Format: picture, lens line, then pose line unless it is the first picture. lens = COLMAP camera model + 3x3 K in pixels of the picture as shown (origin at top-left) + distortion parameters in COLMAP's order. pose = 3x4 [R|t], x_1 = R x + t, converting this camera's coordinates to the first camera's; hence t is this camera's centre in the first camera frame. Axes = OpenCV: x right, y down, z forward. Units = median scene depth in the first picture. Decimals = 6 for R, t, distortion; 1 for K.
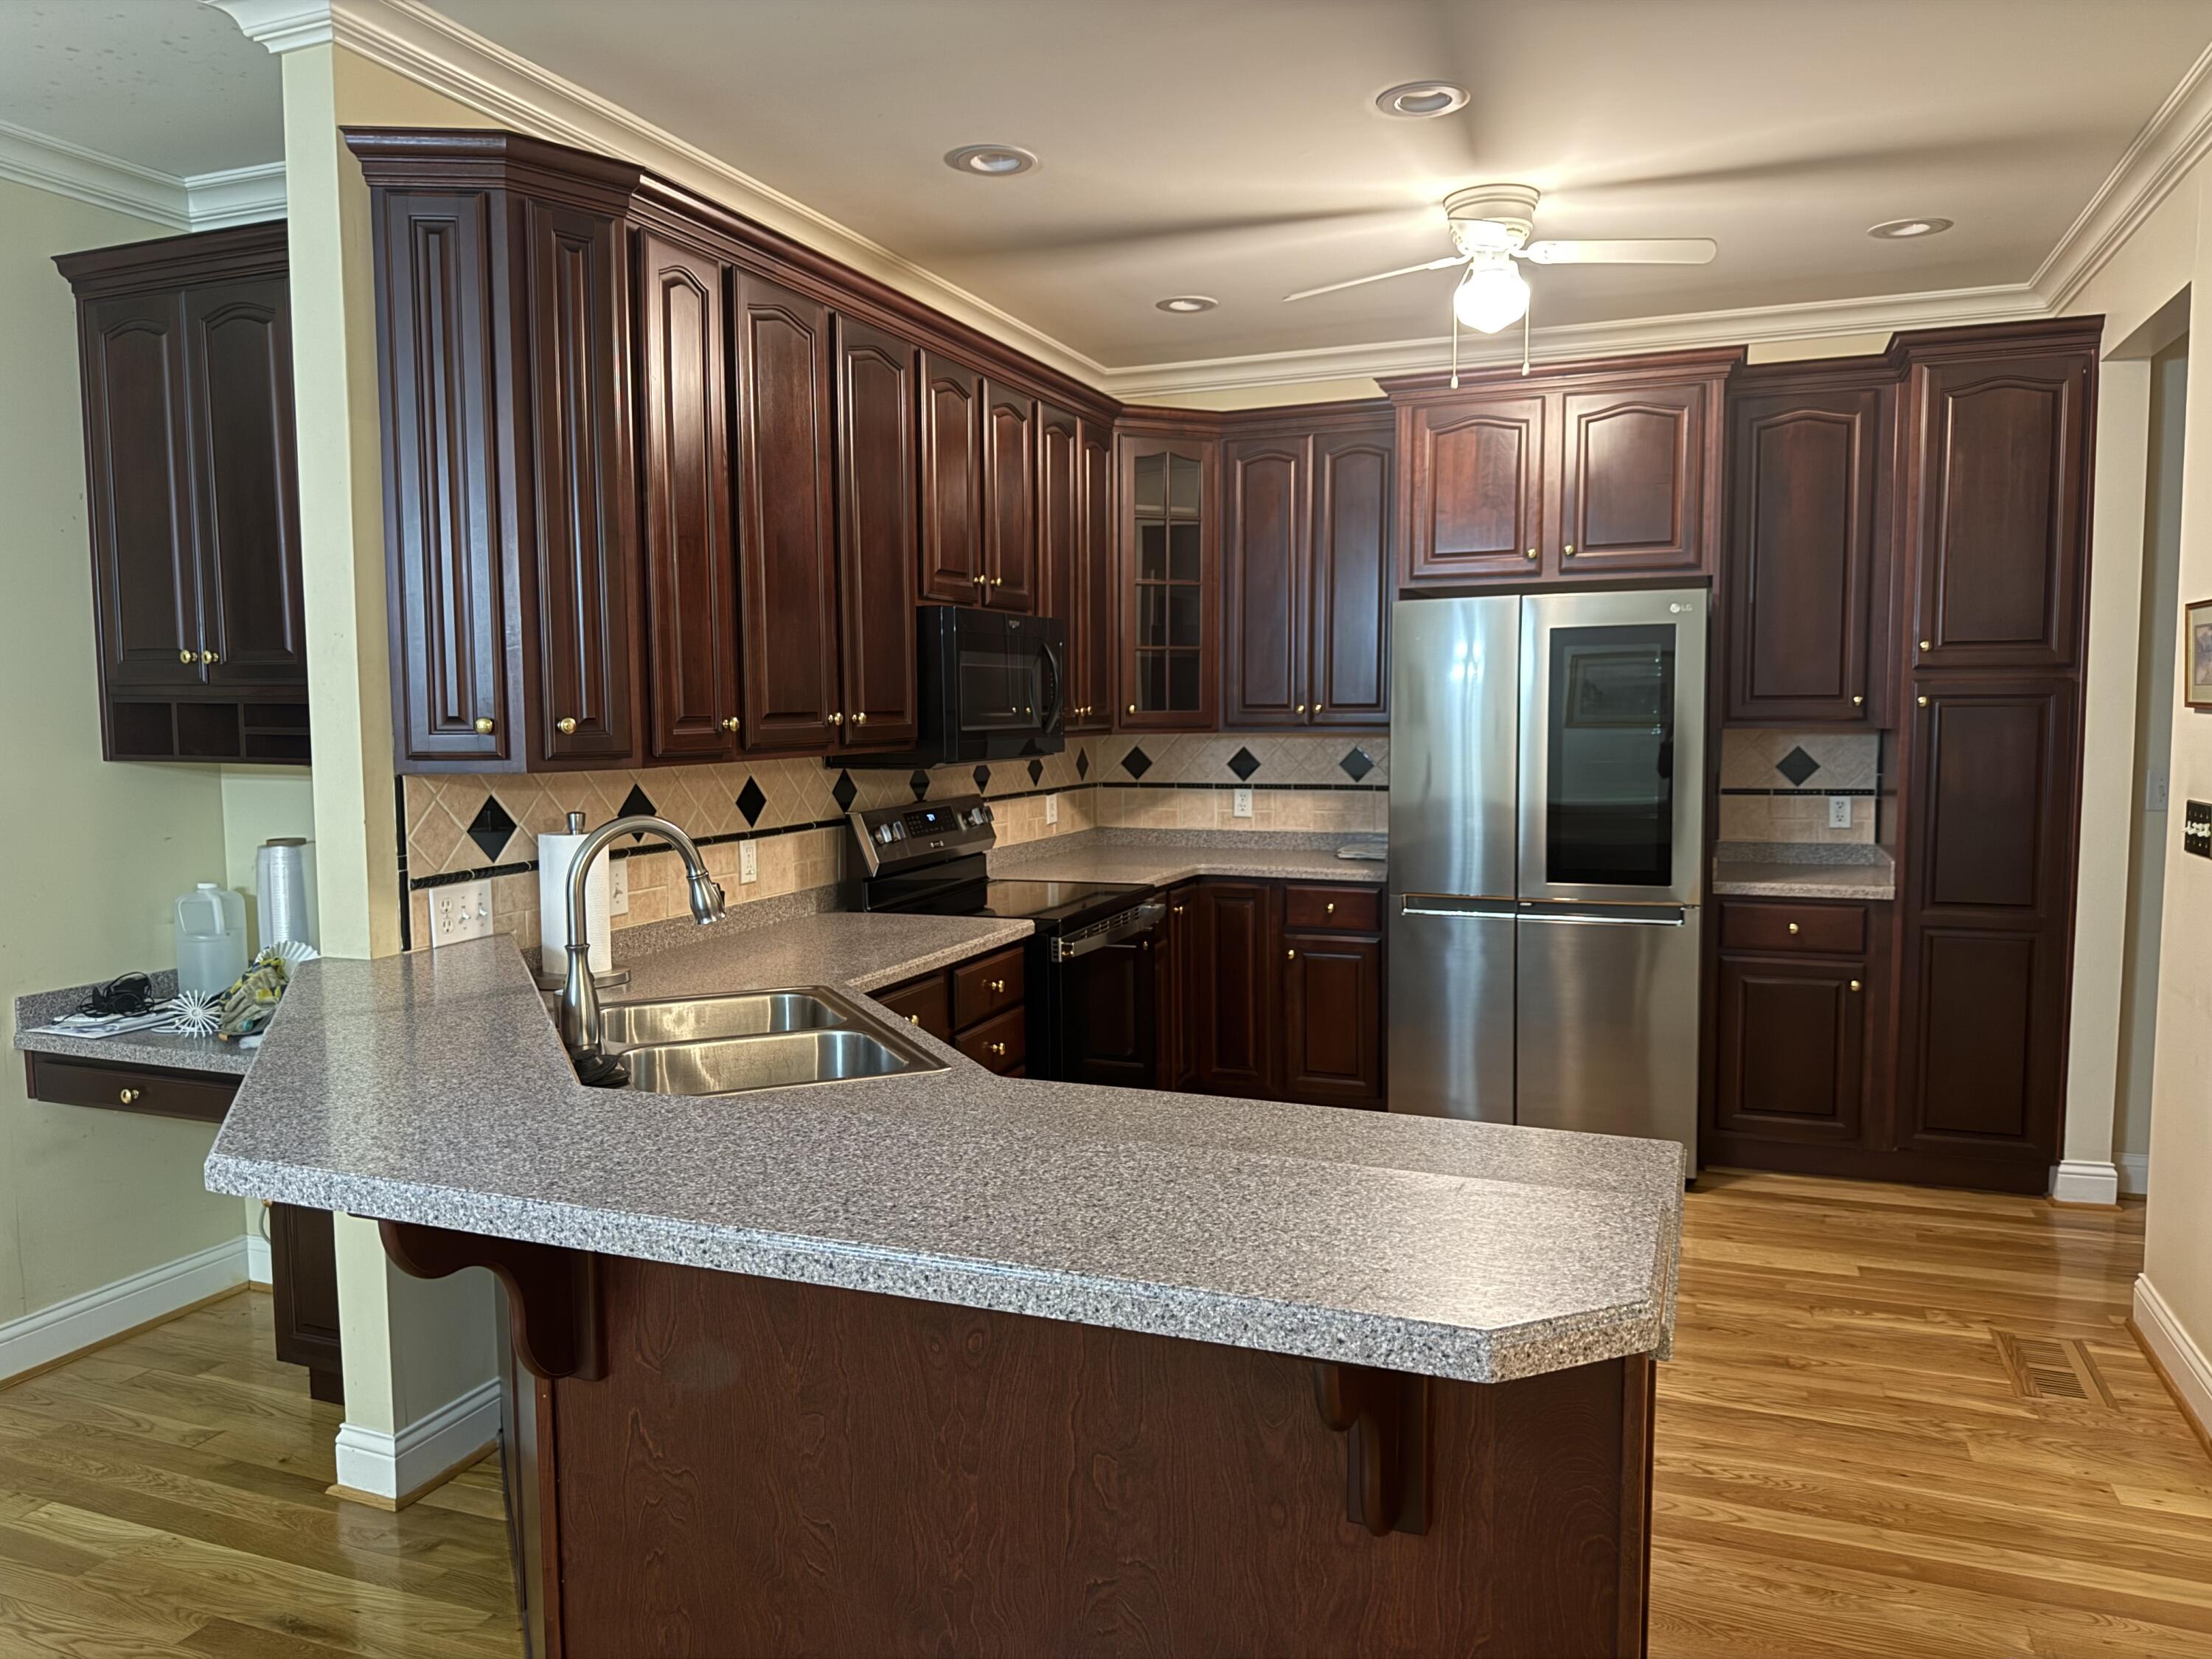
lens RADIAL K [[1544.9, 0, 1100.2], [0, 1544.9, 832.9], [0, 0, 1]] dist [0.063374, -0.070771]
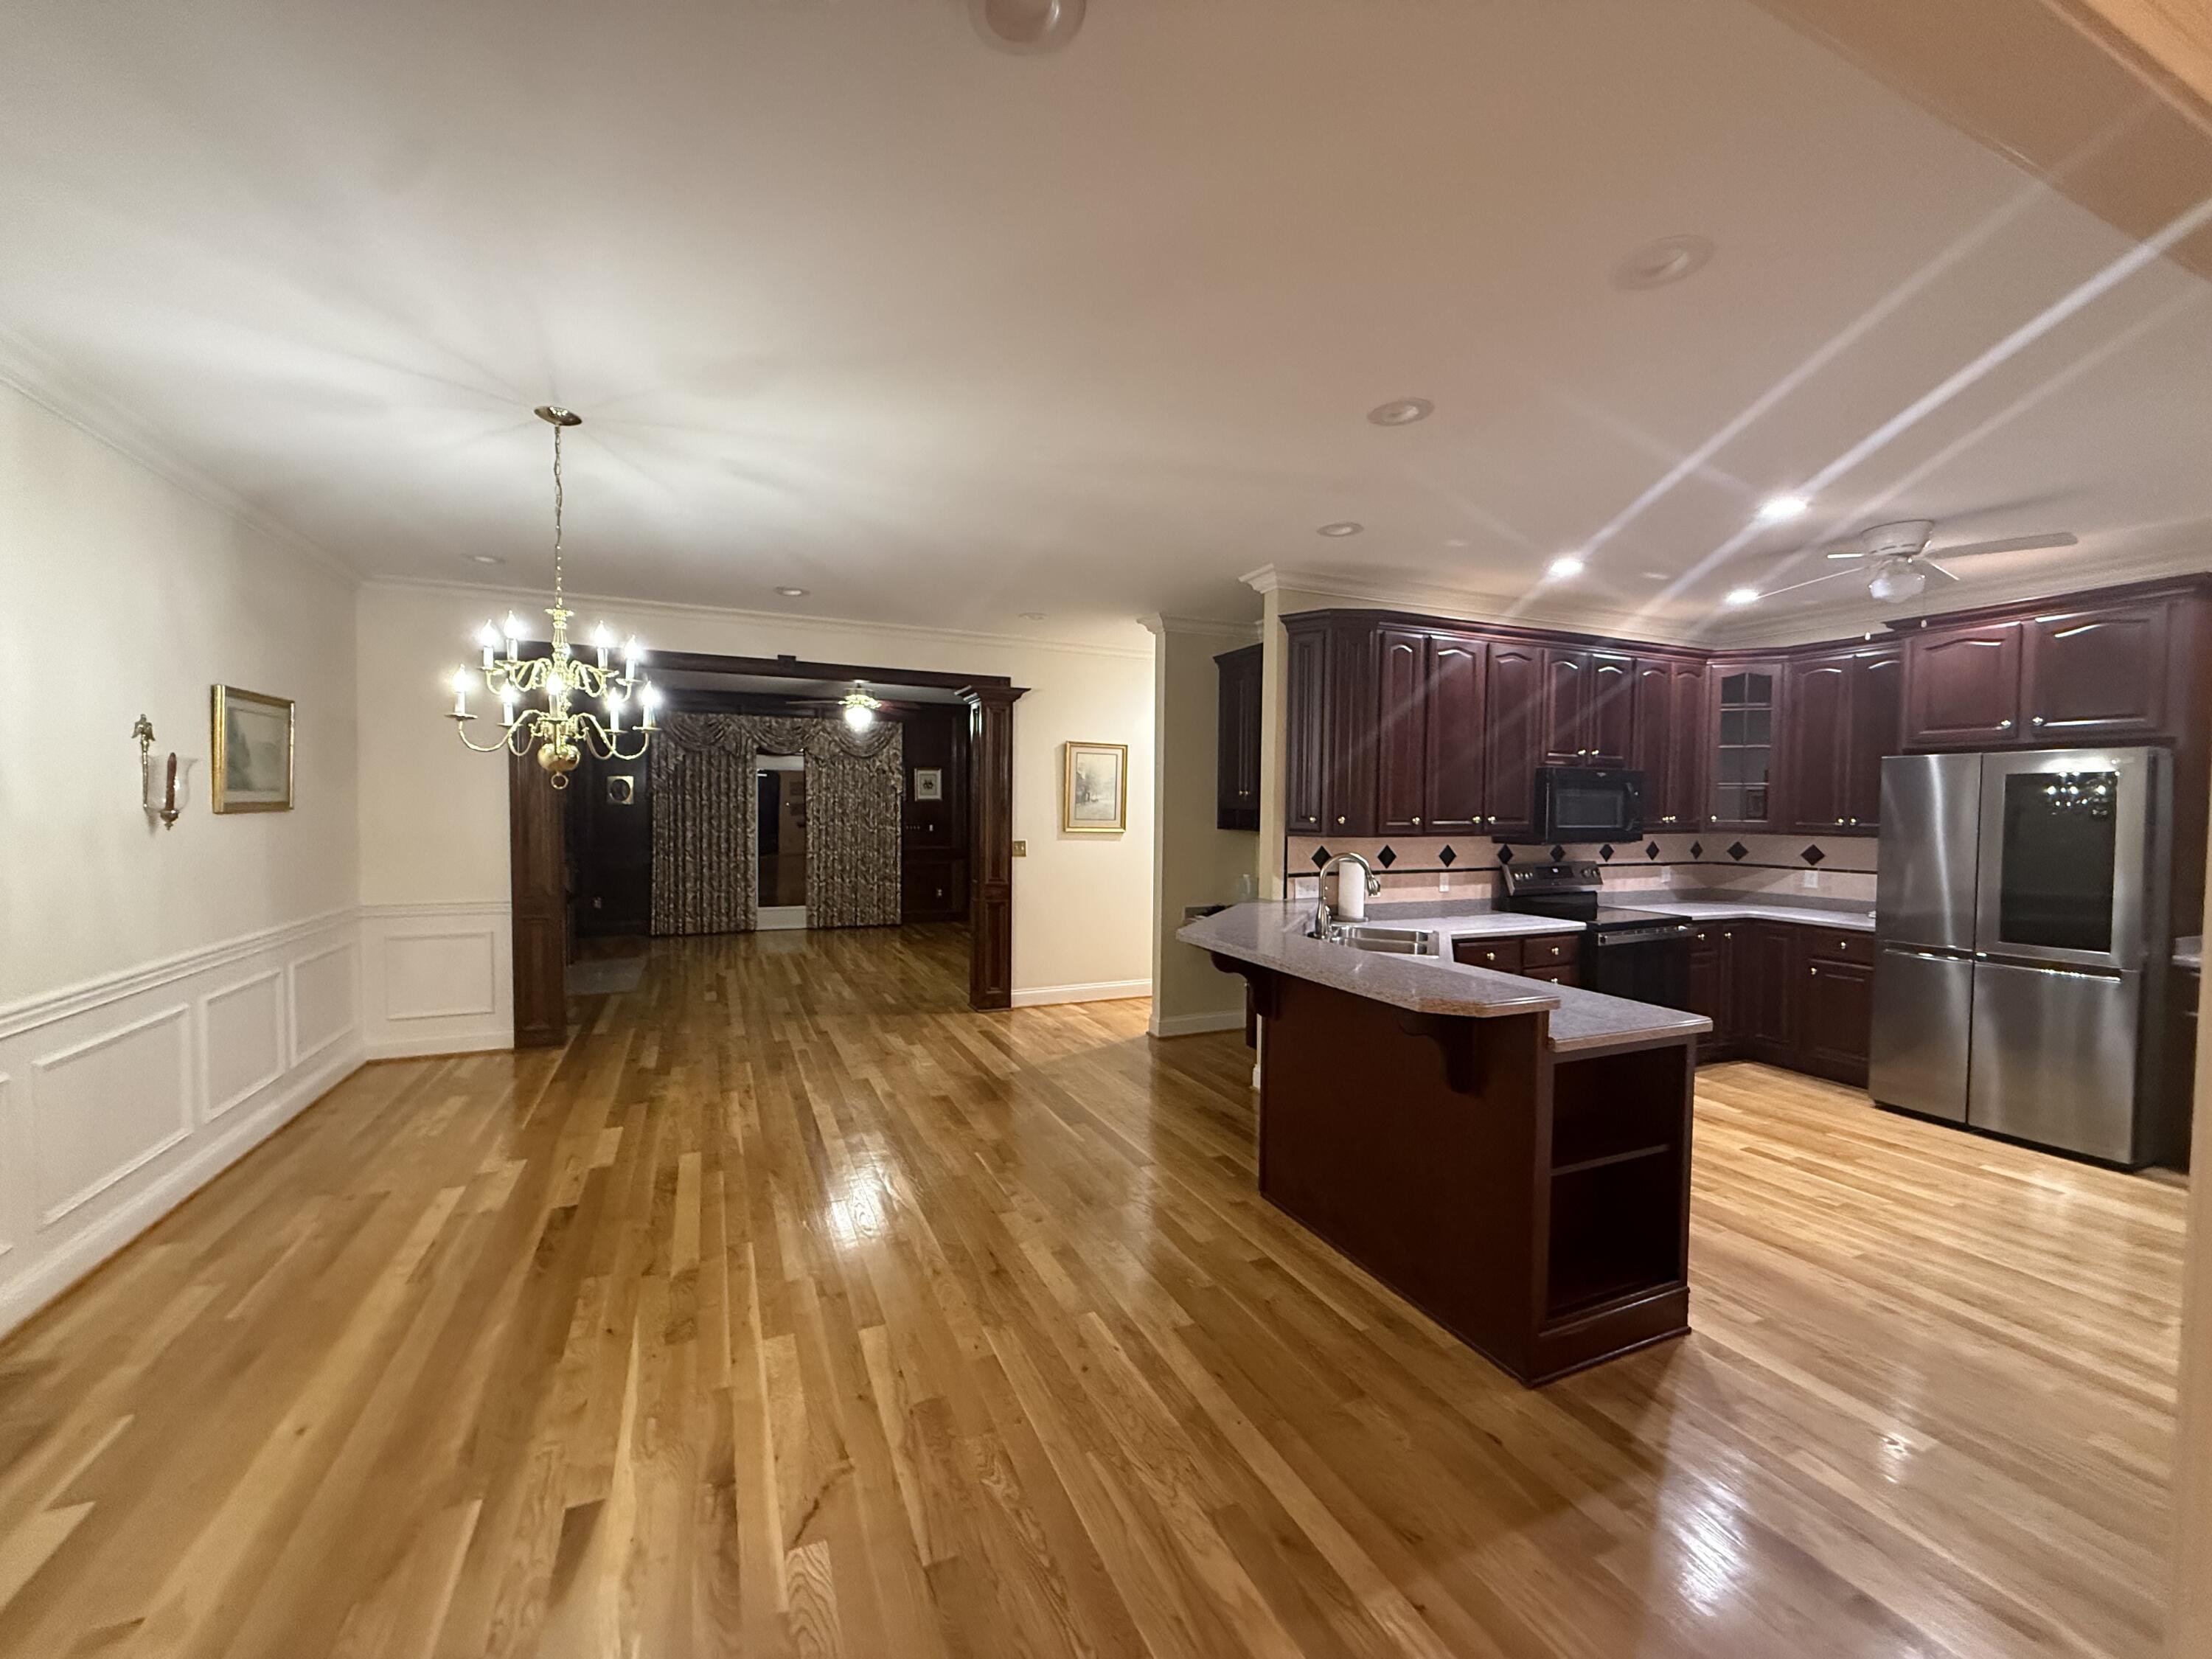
lens RADIAL K [[882.5, 0, 1101.3], [0, 882.5, 835.4], [0, 0, 1]] dist [-0.001134, 0.001035]
pose [[0.712314, 0.039281, -0.700761, 0.269421], [-0.074471, 0.997026, -0.019811, 0.011094], [0.697899, 0.066298, 0.713121, -0.230749]]
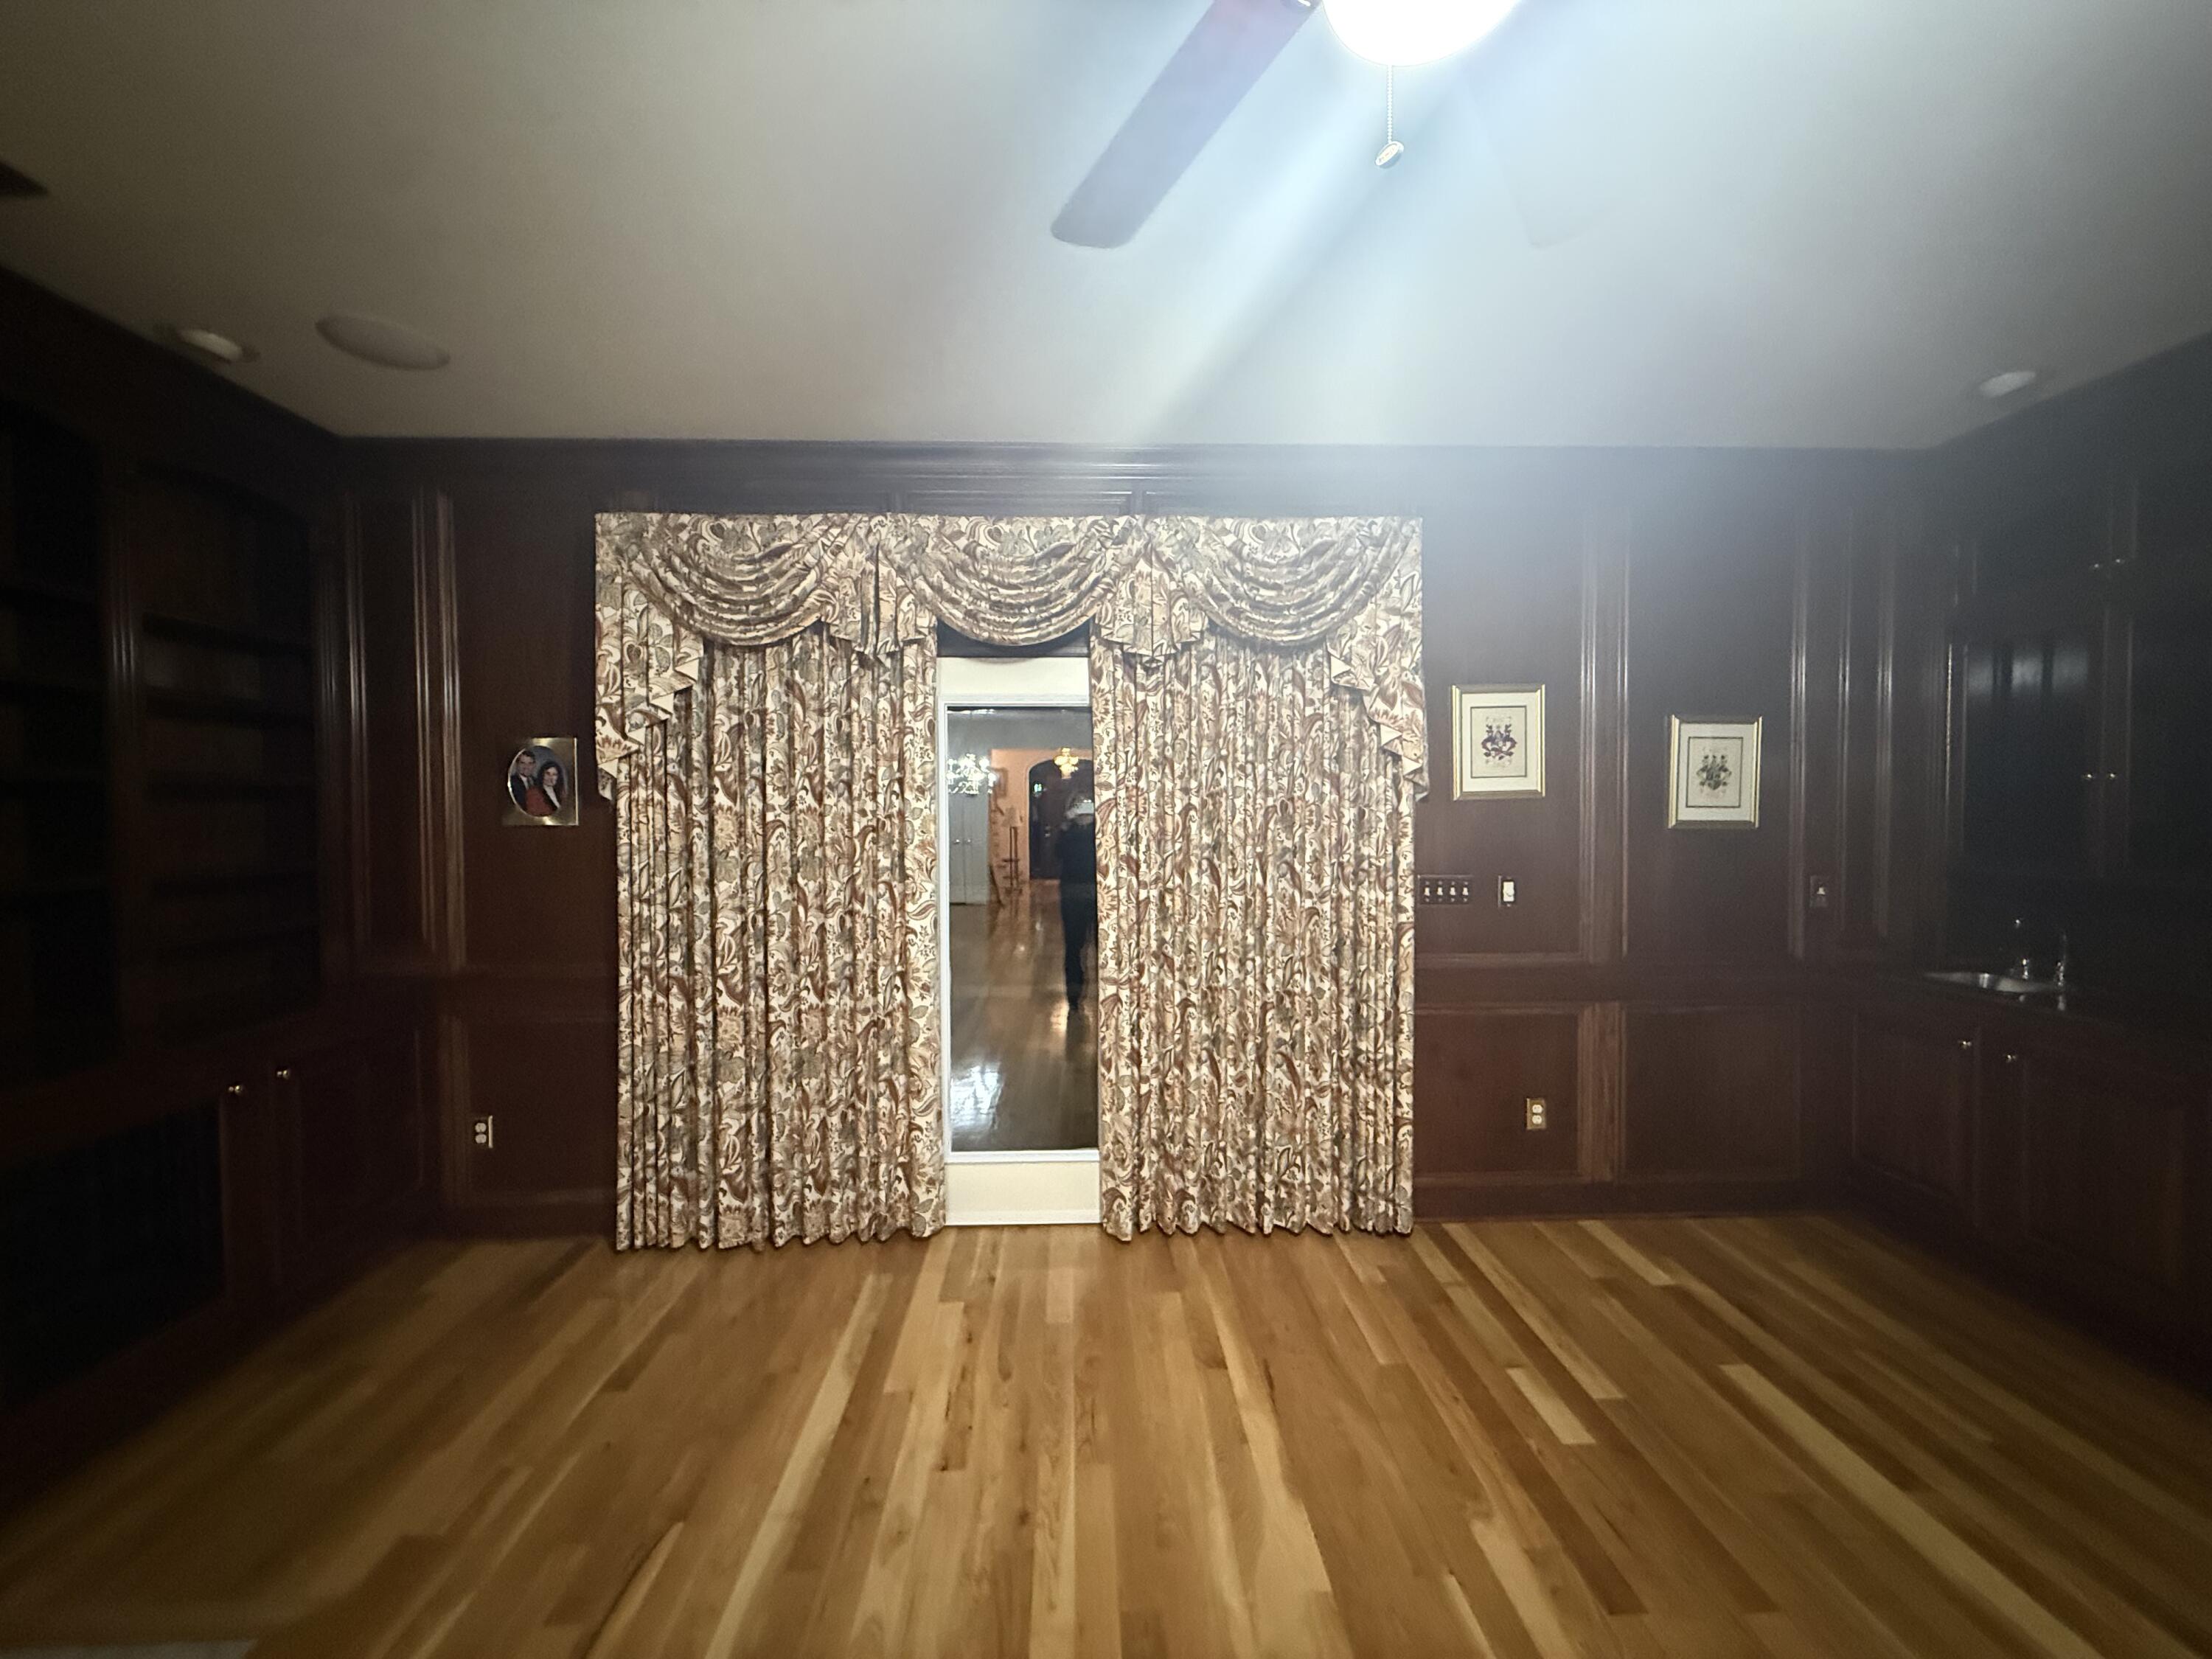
lens RADIAL K [[882.5, 0, 1103.6], [0, 882.5, 832.1], [0, 0, 1]] dist [-0.001134, 0.001035]
pose [[0.398457, 0.030864, -0.916667, -1.217270], [-0.073272, 0.997311, 0.001730, -0.046119], [0.914255, 0.066477, 0.399647, 0.575135]]
